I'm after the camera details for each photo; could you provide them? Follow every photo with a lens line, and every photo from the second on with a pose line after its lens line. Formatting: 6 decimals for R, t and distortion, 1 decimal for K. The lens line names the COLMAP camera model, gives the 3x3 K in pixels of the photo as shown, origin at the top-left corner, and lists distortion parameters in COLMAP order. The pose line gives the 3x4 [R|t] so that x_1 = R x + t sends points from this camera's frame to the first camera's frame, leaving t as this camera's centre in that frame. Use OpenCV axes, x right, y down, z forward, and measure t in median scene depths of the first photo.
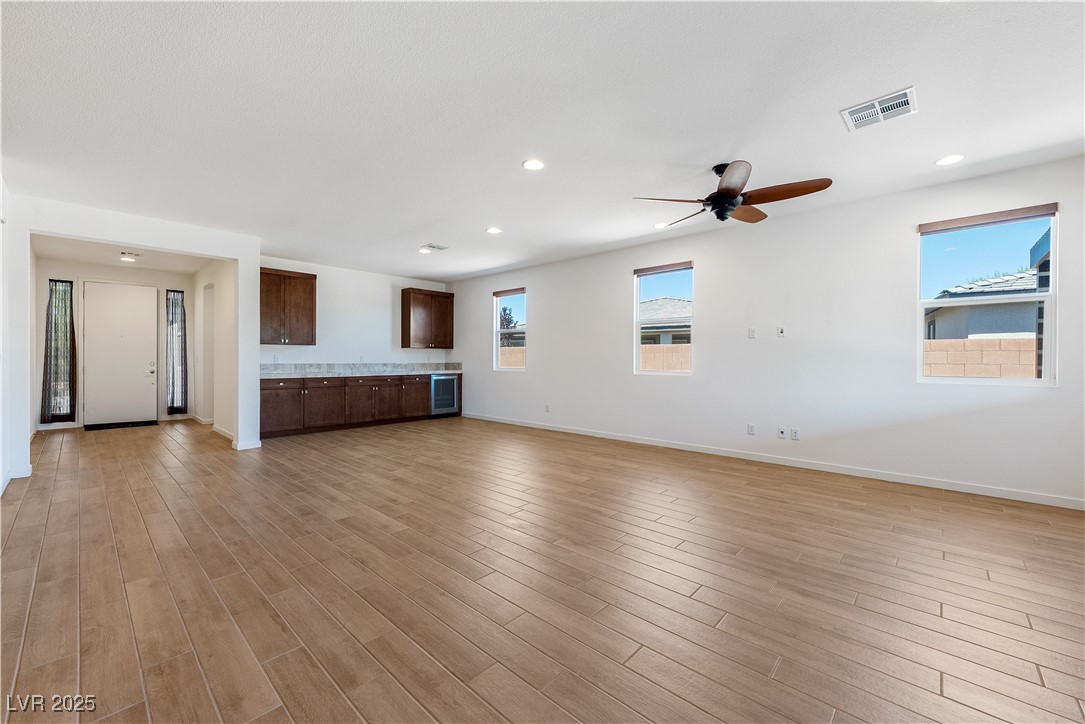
lens RADIAL K [[418.8, 0, 542.5], [0, 418.8, 362.0], [0, 0, 1]] dist [0.000385, 0.000500]
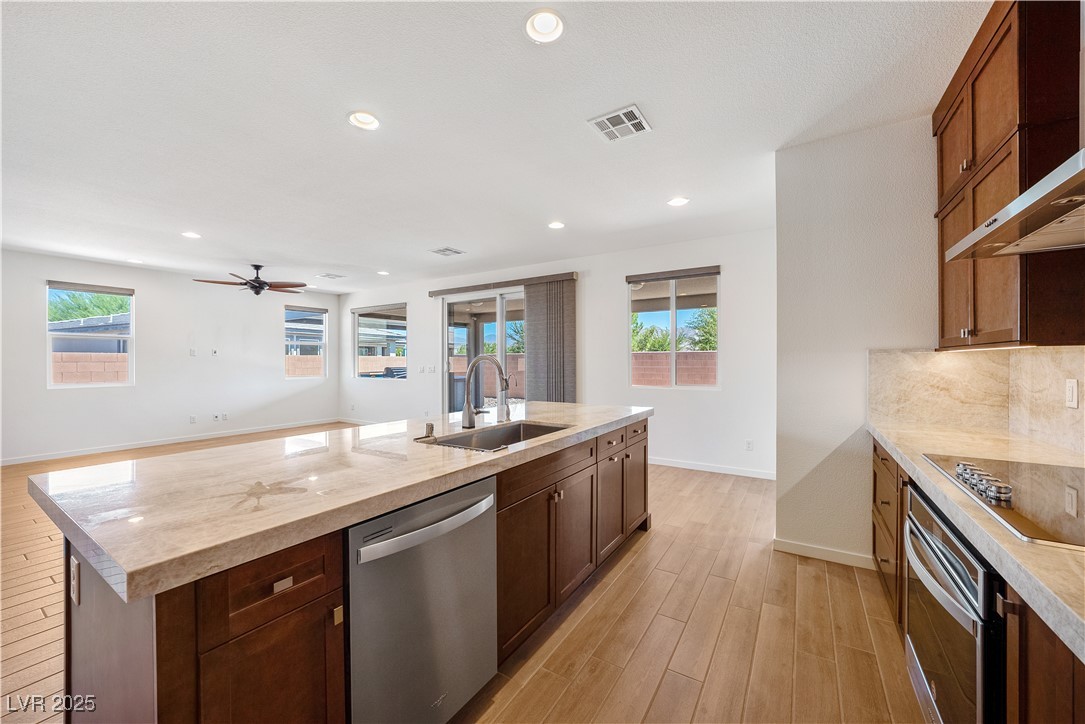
lens RADIAL K [[412.4, 0, 529.6], [0, 412.4, 355.5], [0, 0, 1]] dist [0.000274, 0.000049]
pose [[-0.149916, 0.002669, 0.988695, -0.920252], [0.017982, 0.999838, 0.000028, -0.032658], [-0.988535, 0.017783, -0.149940, 0.060991]]
